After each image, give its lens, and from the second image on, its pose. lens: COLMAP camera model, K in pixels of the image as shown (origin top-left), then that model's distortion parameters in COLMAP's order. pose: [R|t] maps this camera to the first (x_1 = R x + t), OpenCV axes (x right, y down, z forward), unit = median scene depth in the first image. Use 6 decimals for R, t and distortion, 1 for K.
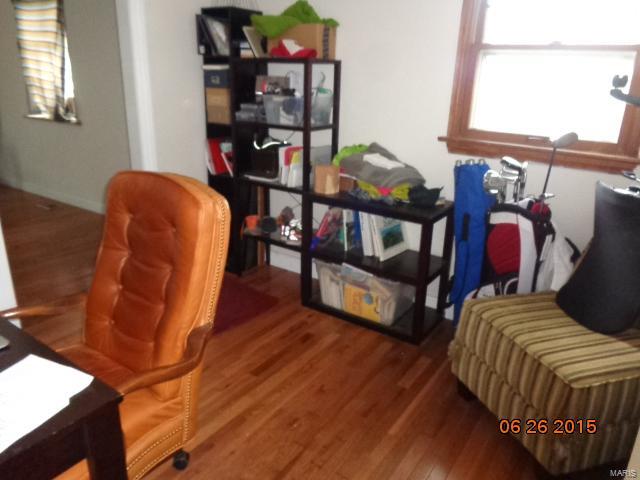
lens RADIAL K [[481.1, 0, 320.5], [0, 481.1, 237.7], [0, 0, 1]] dist [0.007969, -0.002448]
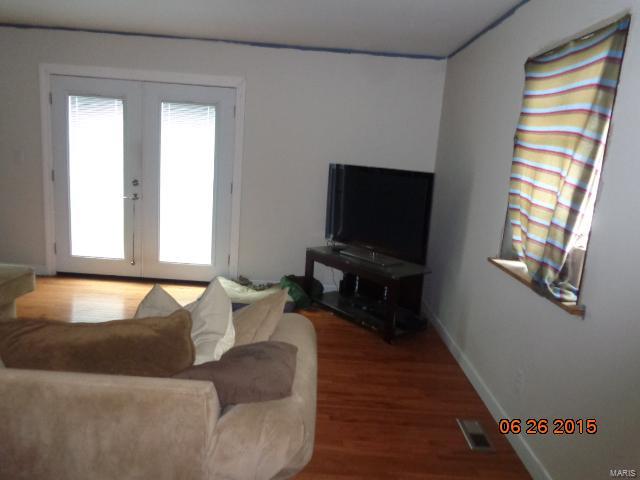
lens RADIAL K [[481.1, 0, 320.7], [0, 481.1, 239.6], [0, 0, 1]] dist [0.007969, -0.002448]
pose [[0.566513, 0.162198, -0.807932, -0.297272], [-0.309618, 0.950498, -0.026282, -0.215678], [0.763675, 0.265039, 0.588689, 0.557394]]
